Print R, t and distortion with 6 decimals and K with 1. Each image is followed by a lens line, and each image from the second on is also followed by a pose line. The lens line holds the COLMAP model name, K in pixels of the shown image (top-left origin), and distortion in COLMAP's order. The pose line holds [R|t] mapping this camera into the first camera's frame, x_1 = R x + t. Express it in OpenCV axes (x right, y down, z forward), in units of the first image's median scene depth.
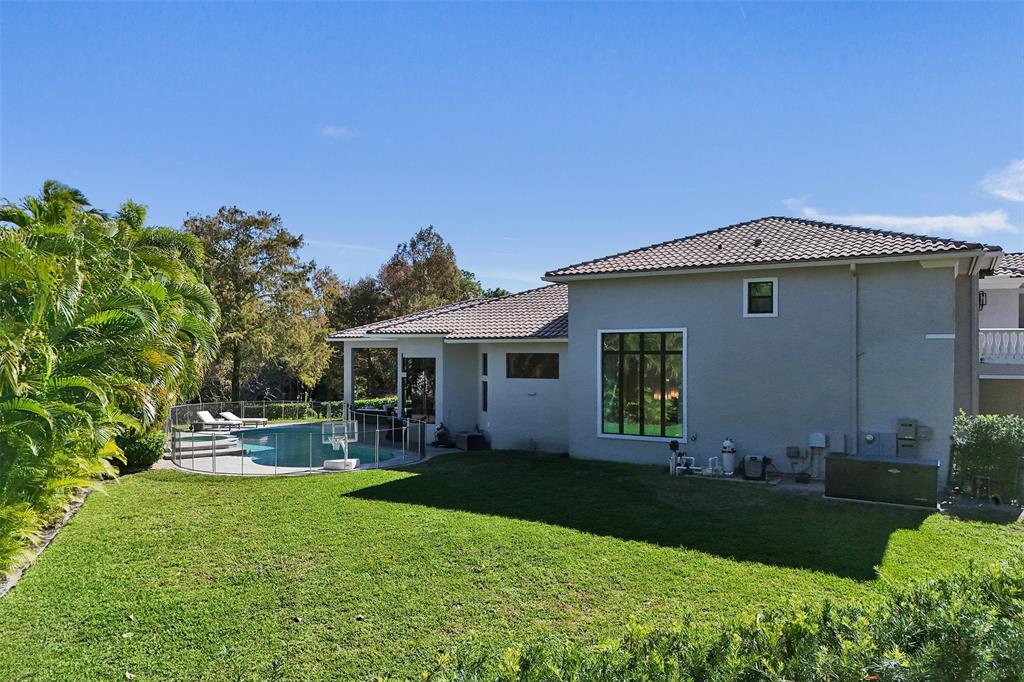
lens RADIAL K [[771.4, 0, 511.5], [0, 771.4, 356.3], [0, 0, 1]] dist [0.087231, -0.103722]
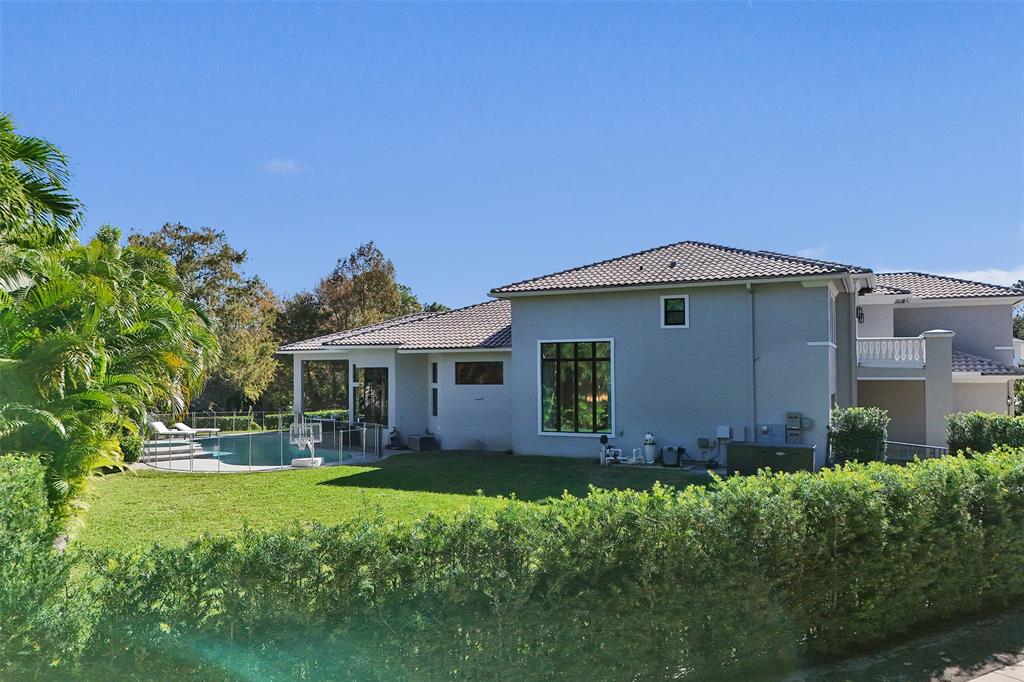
lens RADIAL K [[771.4, 0, 511.5], [0, 771.4, 356.3], [0, 0, 1]] dist [0.087231, -0.103722]
pose [[0.996726, -0.005771, 0.080652, -0.016598], [0.007261, 0.999808, -0.018194, 0.009295], [-0.080531, 0.018720, 0.996576, -0.117727]]
